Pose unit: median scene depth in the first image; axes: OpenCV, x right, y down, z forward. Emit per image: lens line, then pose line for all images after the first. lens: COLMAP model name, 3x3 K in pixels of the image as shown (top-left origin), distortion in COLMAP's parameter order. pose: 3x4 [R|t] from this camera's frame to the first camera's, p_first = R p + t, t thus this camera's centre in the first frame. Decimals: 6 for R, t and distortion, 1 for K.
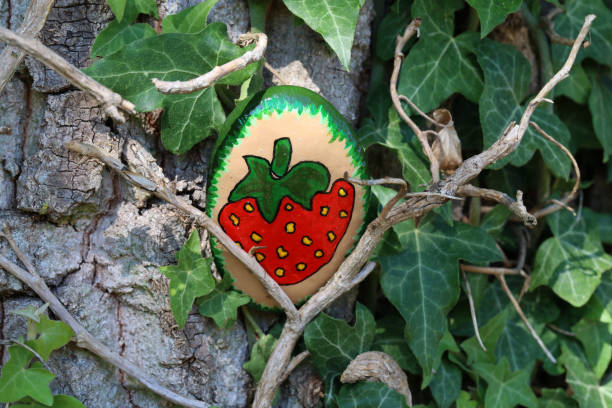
lens RADIAL K [[2002.8, 0, 306.2], [0, 2002.8, 204.0], [0, 0, 1]] dist [-0.165858, 0.000000]
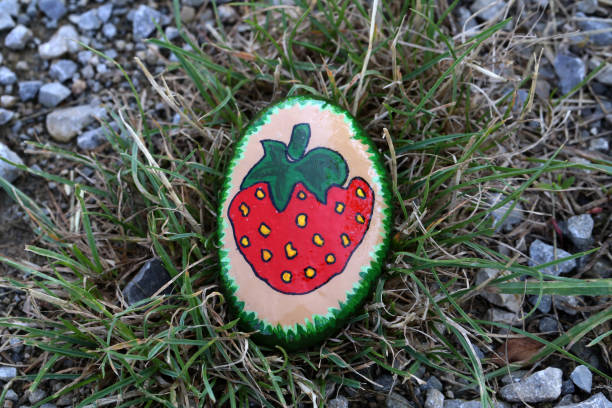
lens RADIAL K [[2002.8, 0, 306.1], [0, 2002.8, 203.6], [0, 0, 1]] dist [-0.165858, 0.000000]
pose [[0.986209, 0.025172, -0.163579, 0.148456], [-0.134755, 0.695950, -0.705333, 0.672529], [0.096088, 0.717649, 0.689744, 0.349024]]
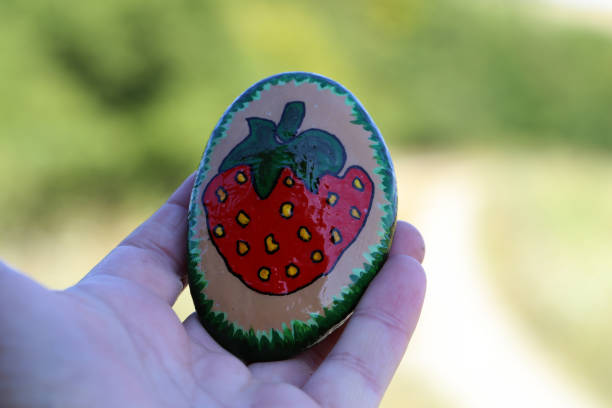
lens RADIAL K [[2002.8, 0, 305.5], [0, 2002.8, 203.2], [0, 0, 1]] dist [-0.165858, 0.000000]
pose [[0.977907, 0.074733, -0.195227, 0.156735], [-0.198226, 0.628035, -0.752515, 0.615912], [0.066371, 0.774588, 0.628973, 0.496961]]
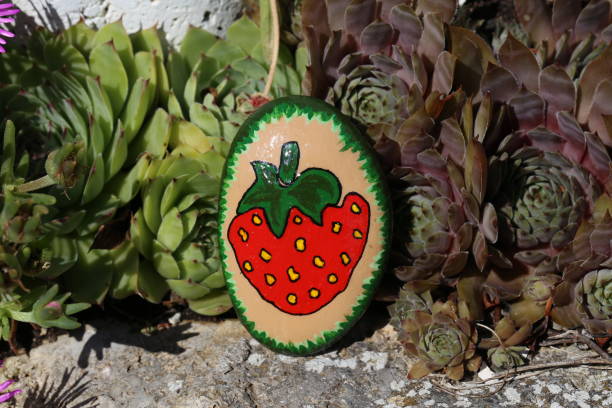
lens RADIAL K [[2002.8, 0, 306.2], [0, 2002.8, 204.0], [0, 0, 1]] dist [-0.165858, 0.000000]
pose [[0.979388, 0.003310, -0.201959, 0.188310], [-0.066634, 0.949185, -0.307582, 0.288172], [0.190679, 0.314700, 0.929842, 0.109143]]
